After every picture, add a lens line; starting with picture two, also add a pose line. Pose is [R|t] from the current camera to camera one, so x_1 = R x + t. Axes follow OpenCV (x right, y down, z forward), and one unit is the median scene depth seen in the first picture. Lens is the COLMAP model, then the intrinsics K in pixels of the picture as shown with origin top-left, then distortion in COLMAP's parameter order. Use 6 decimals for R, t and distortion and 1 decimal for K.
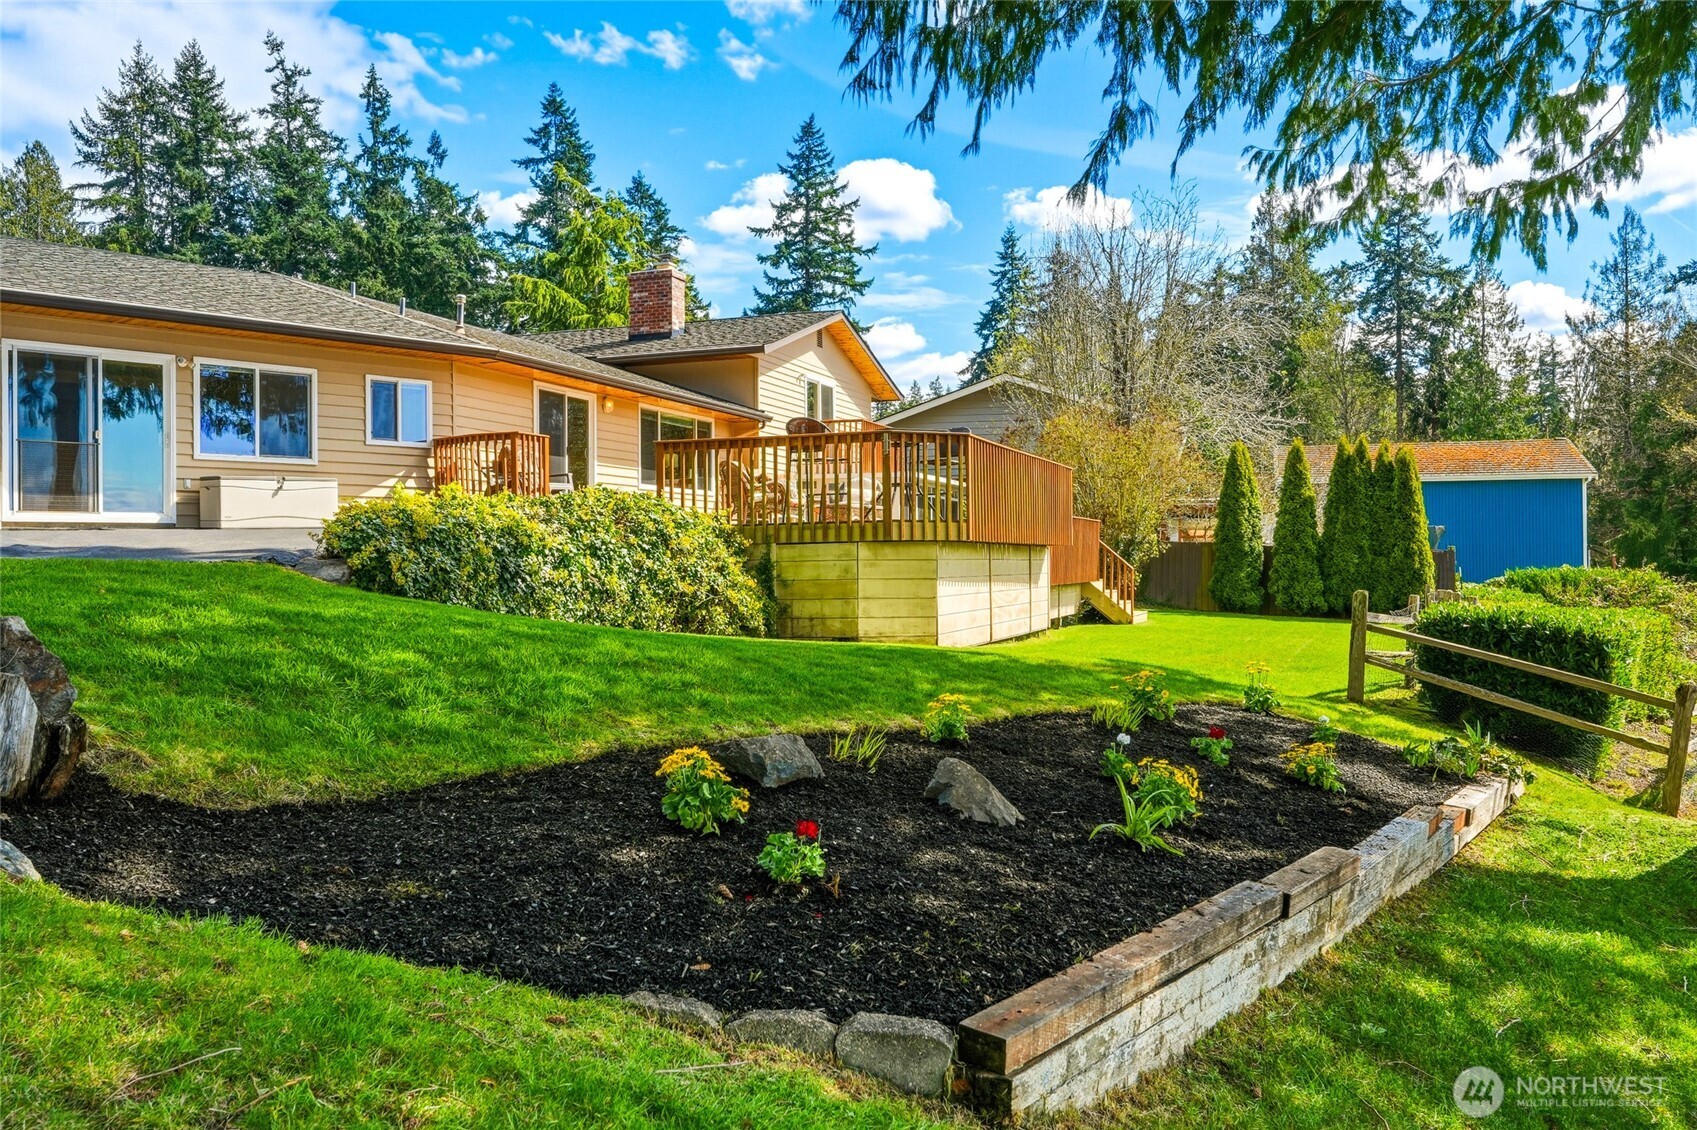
lens RADIAL K [[1282.4, 0, 814.5], [0, 1282.4, 539.0], [0, 0, 1]] dist [-0.000100, 0.002323]
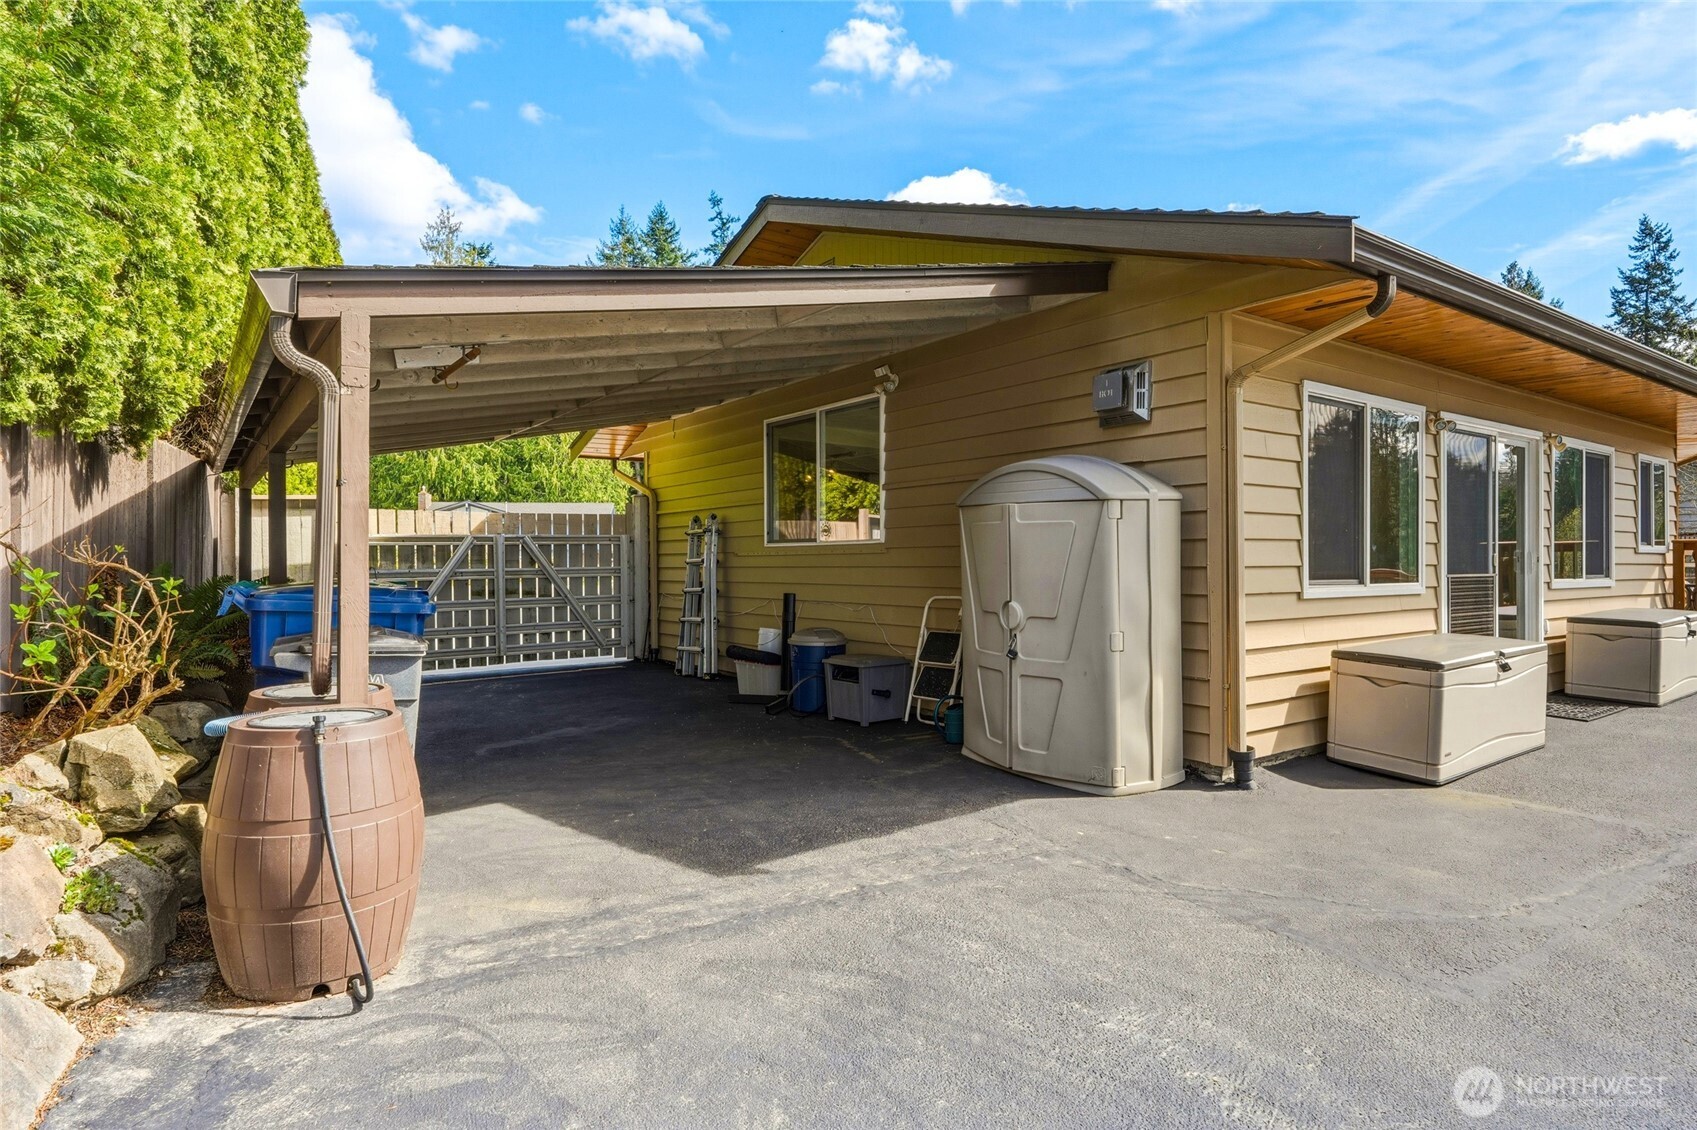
lens RADIAL K [[914.9, 0, 852.5], [0, 914.9, 556.5], [0, 0, 1]] dist [0.002553, -0.000118]
pose [[0.983215, 0.004140, -0.182403, -0.093418], [-0.002940, 0.999972, 0.006852, -0.010605], [0.182426, -0.006201, 0.983200, 0.057796]]
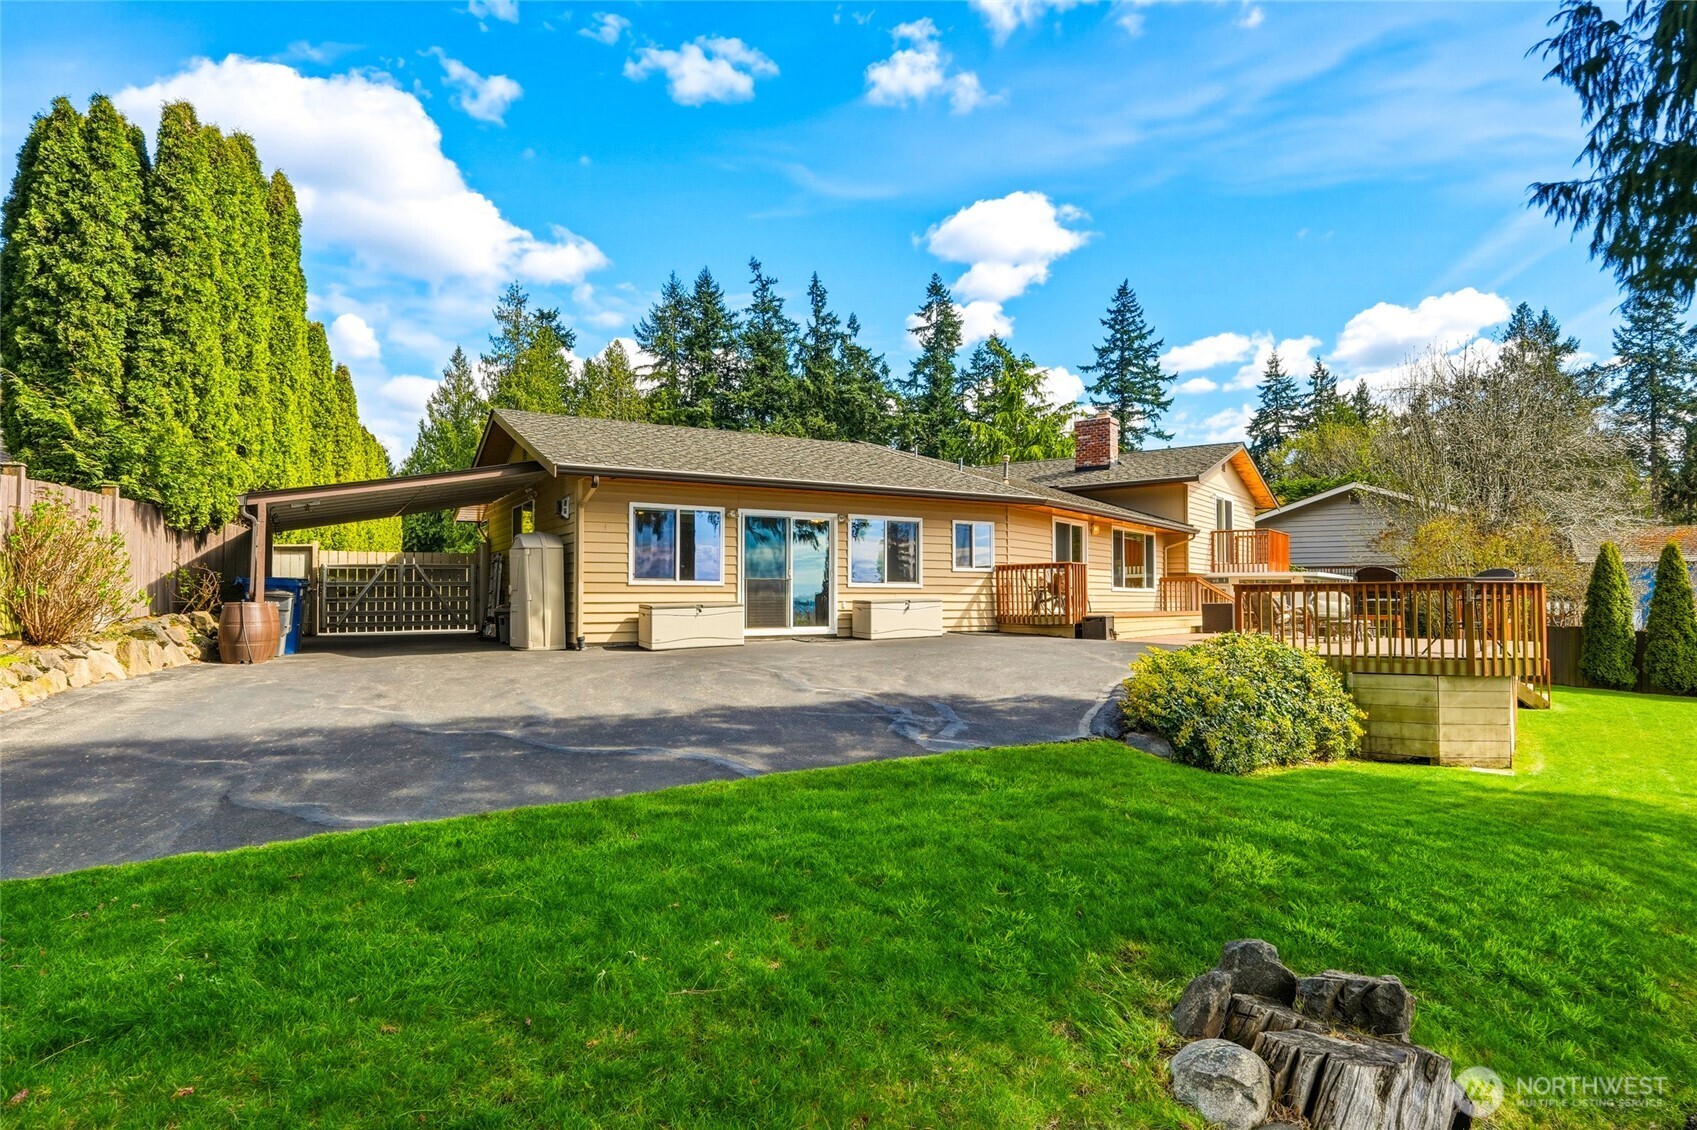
lens RADIAL K [[910.3, 0, 848.5], [0, 910.3, 565.0], [0, 0, 1]] dist [-0.001060, 0.001824]
pose [[0.963435, -0.002453, -0.267929, -0.028985], [-0.003813, 0.999731, -0.022863, -0.008557], [0.267913, 0.023049, 0.963167, 0.006478]]
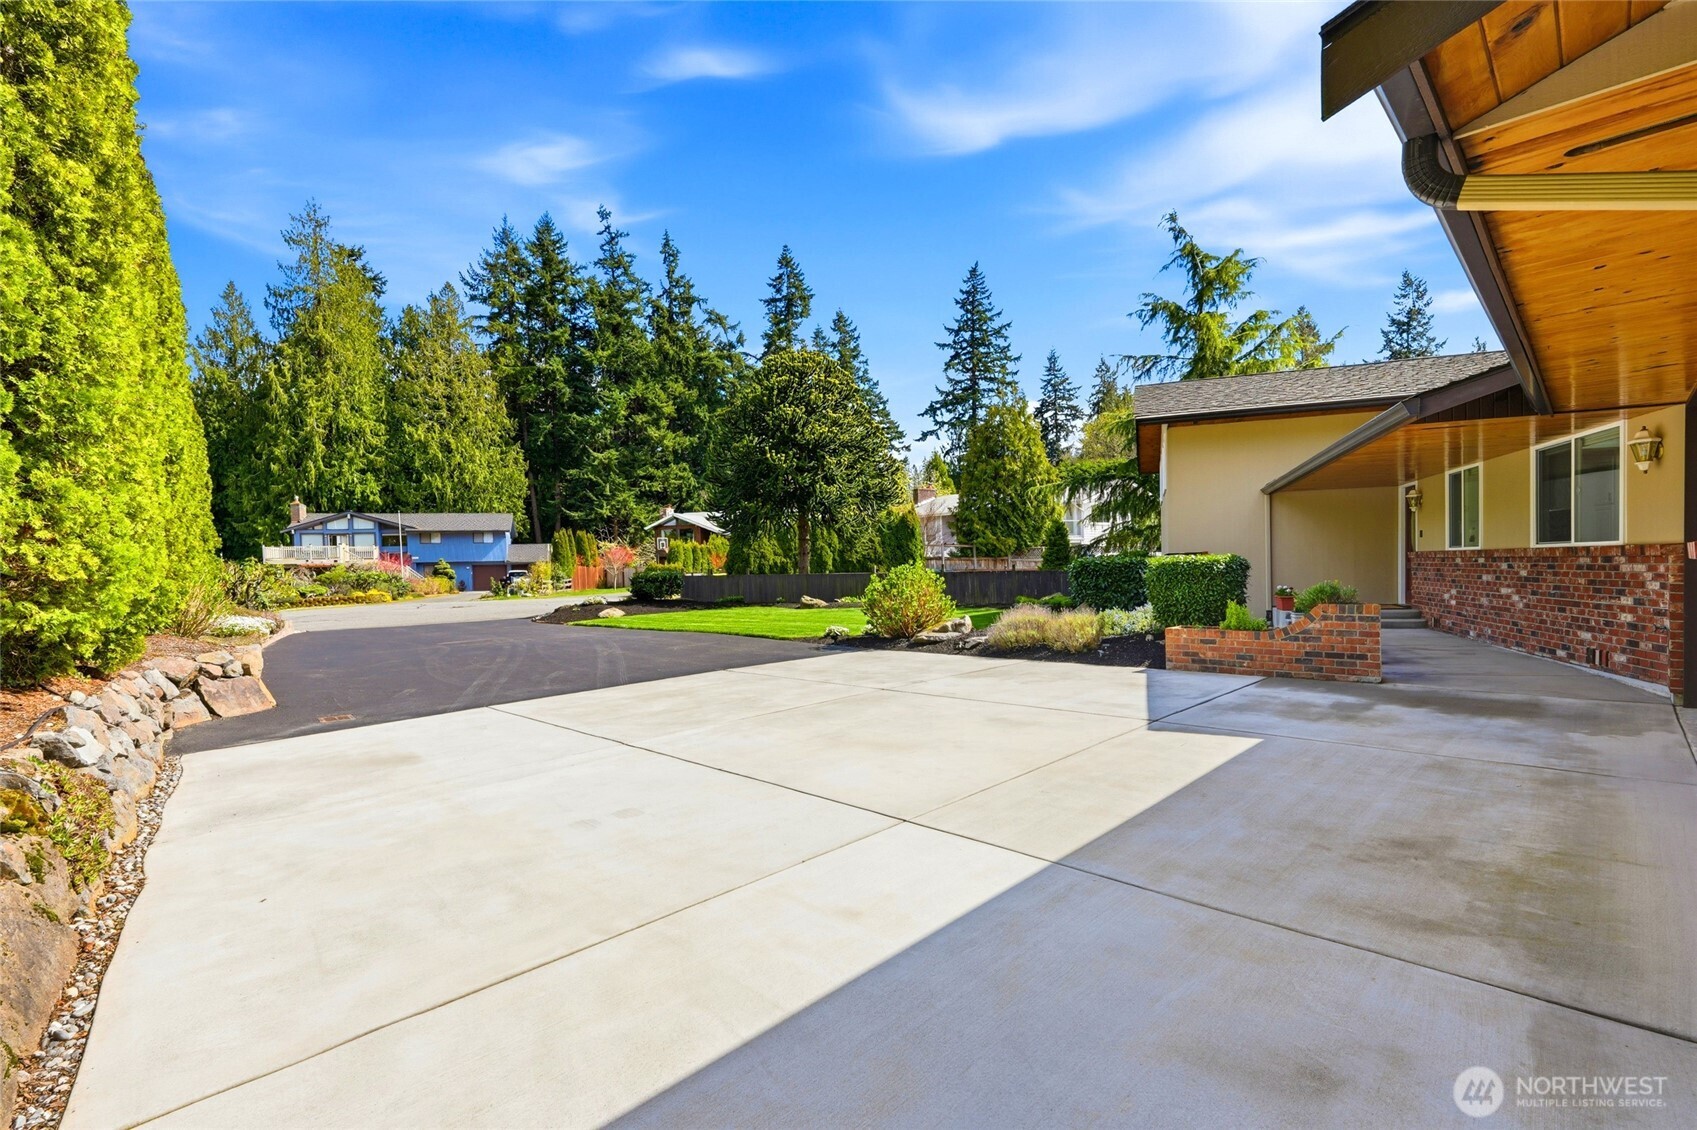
lens RADIAL K [[785.3, 0, 853.6], [0, 785.3, 583.9], [0, 0, 1]] dist [-0.000694, 0.000220]
pose [[0.999884, -0.015198, -0.000925, -0.151145], [0.015222, 0.999223, 0.036353, -0.010618], [0.000372, -0.036363, 0.999339, 0.129942]]
